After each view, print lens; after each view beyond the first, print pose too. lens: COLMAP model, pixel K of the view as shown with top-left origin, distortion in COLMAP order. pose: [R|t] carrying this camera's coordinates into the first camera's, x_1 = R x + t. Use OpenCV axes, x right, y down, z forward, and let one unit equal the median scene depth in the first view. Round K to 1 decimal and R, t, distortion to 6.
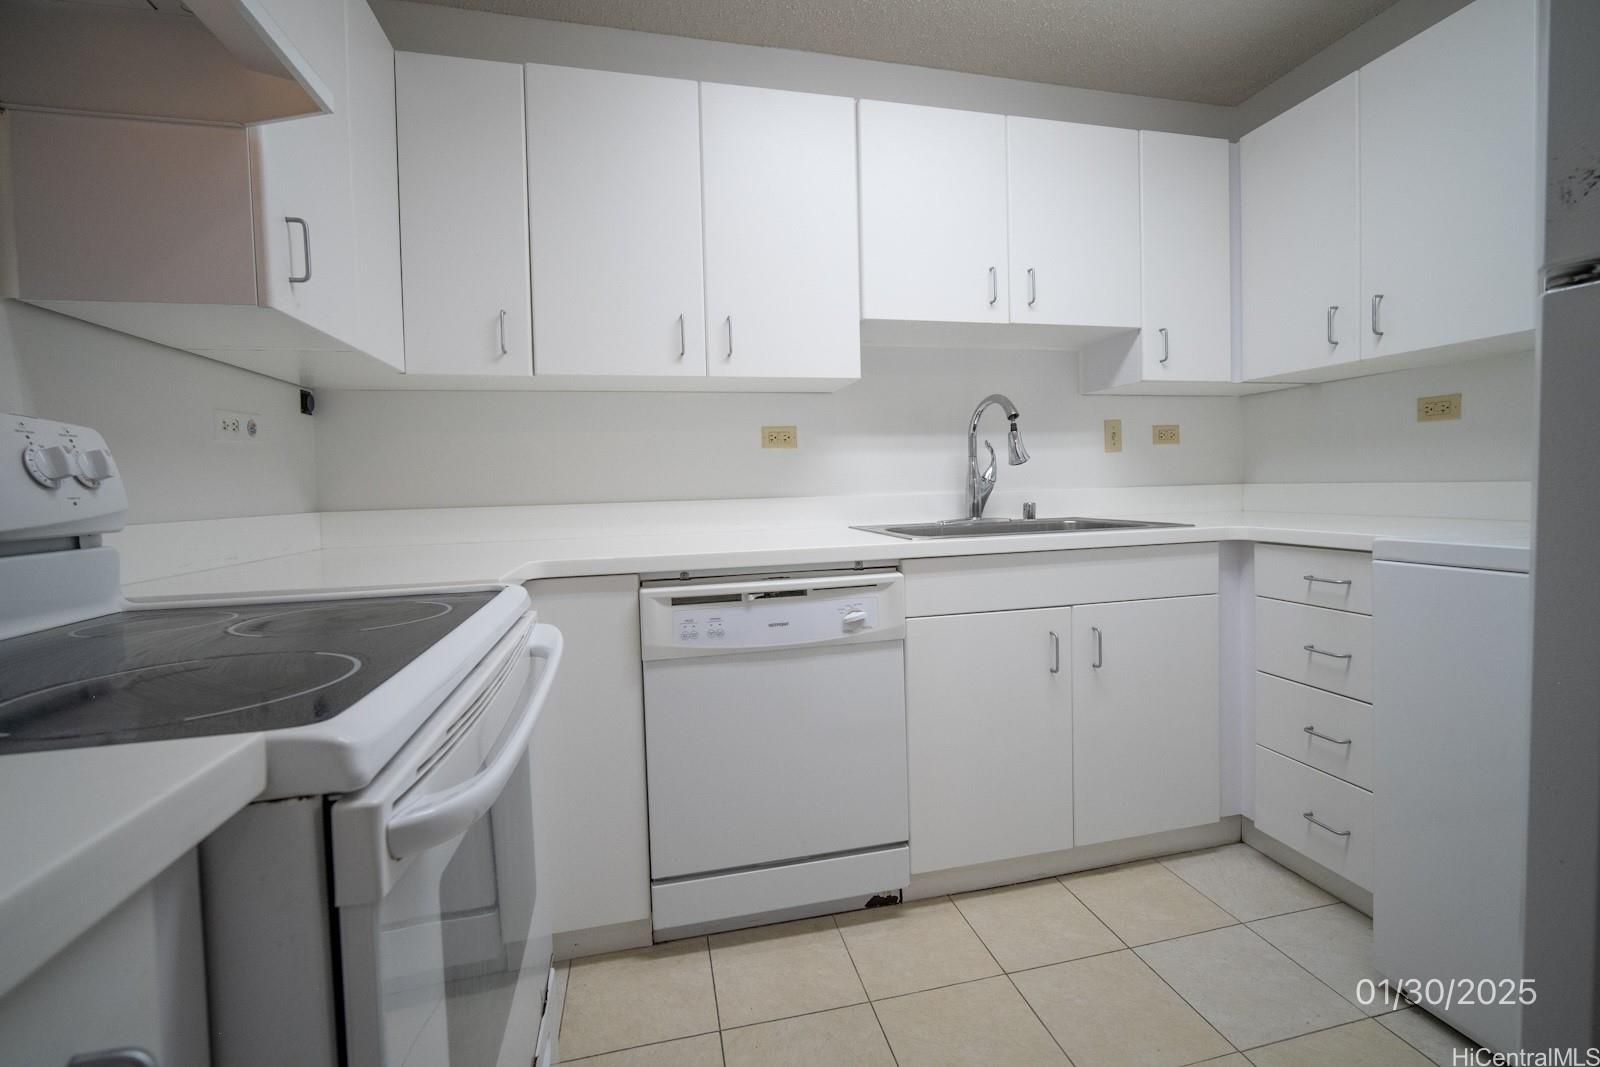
lens RADIAL K [[703.8, 0, 816.2], [0, 703.8, 509.8], [0, 0, 1]] dist [-0.009558, 0.000138]
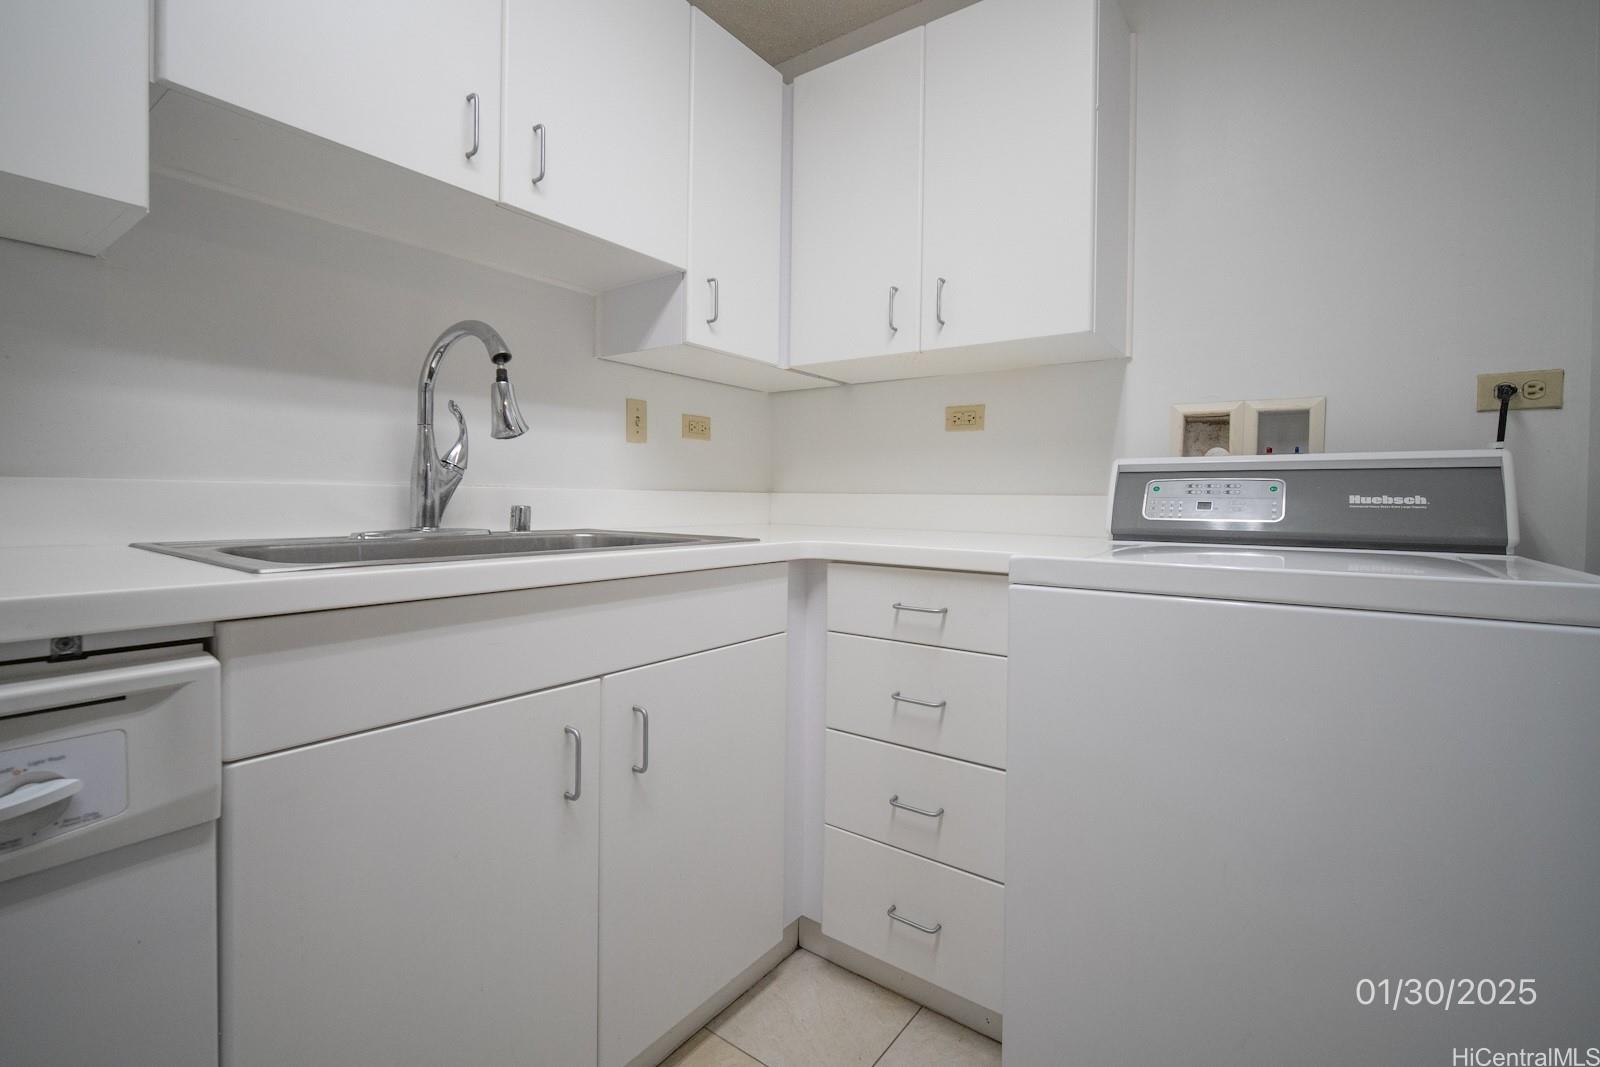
lens RADIAL K [[703.8, 0, 816.2], [0, 703.8, 509.8], [0, 0, 1]] dist [-0.009558, 0.000138]
pose [[0.752863, 0.026724, 0.657634, 0.107304], [-0.011412, 0.999555, -0.027554, 0.011128], [-0.658078, 0.013240, 0.752833, 0.436019]]
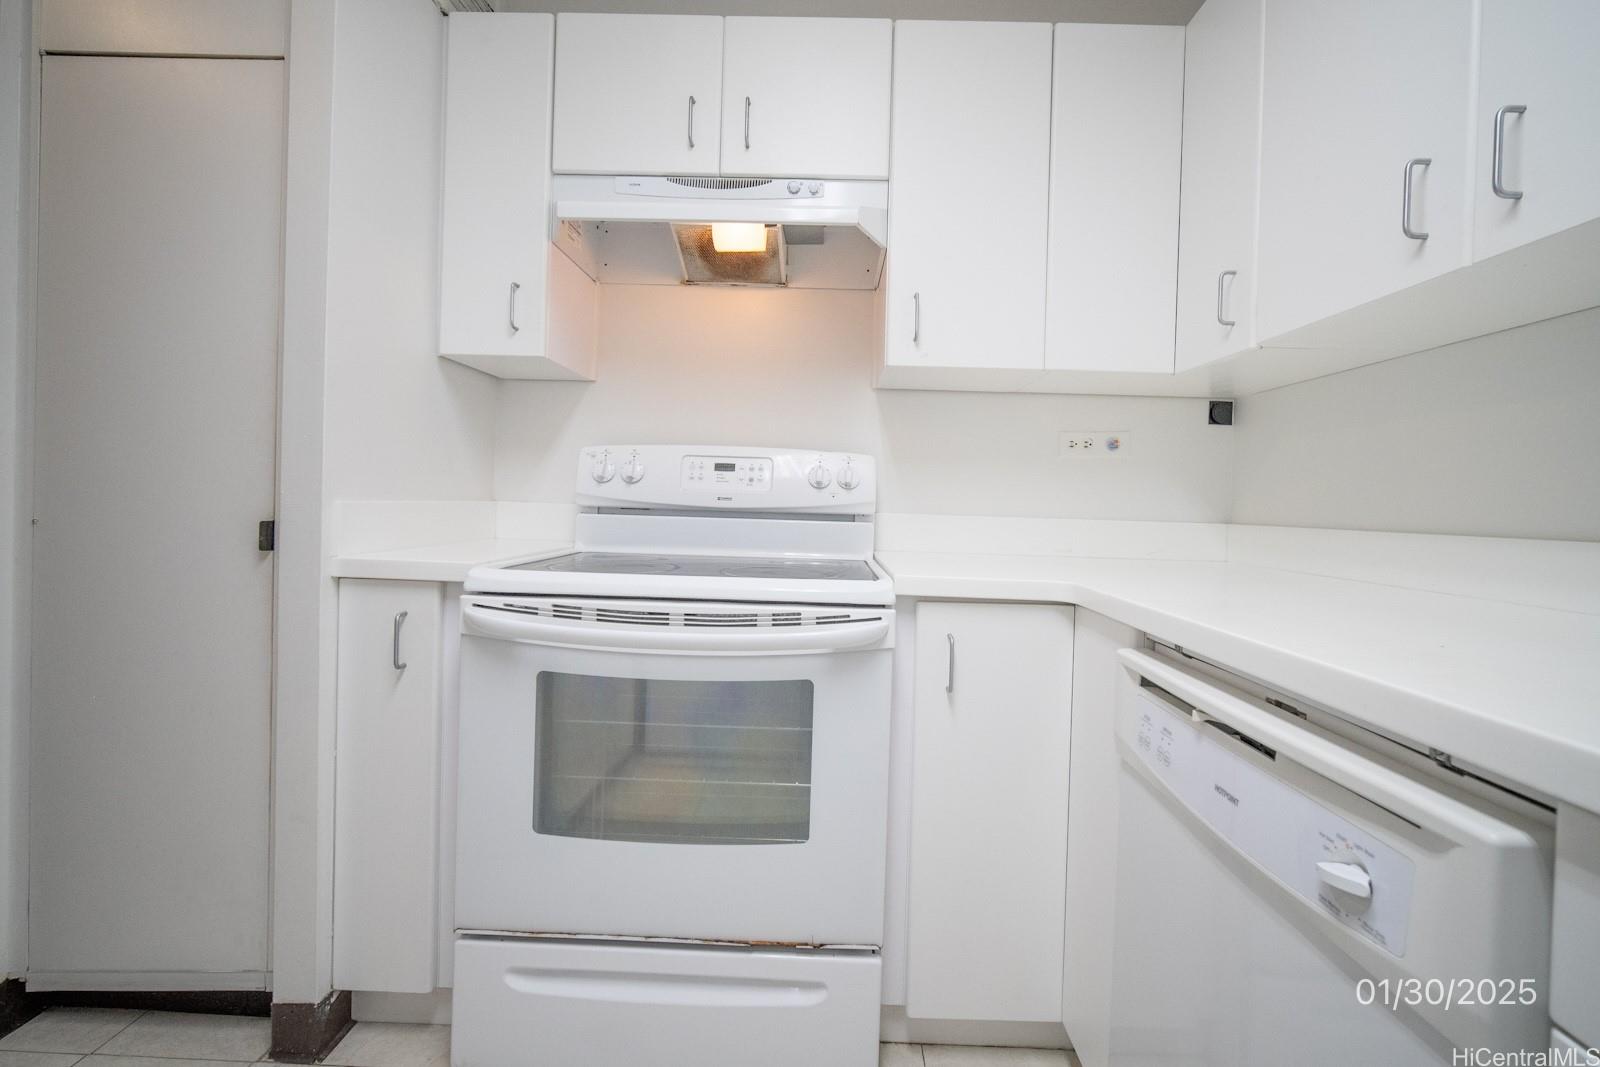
lens RADIAL K [[703.8, 0, 816.2], [0, 703.8, 509.8], [0, 0, 1]] dist [-0.009558, 0.000138]
pose [[-0.244758, 0.027850, -0.969184, 0.409770], [-0.058515, 0.997341, 0.043437, -0.027381], [0.967817, 0.067343, -0.242477, 0.745148]]
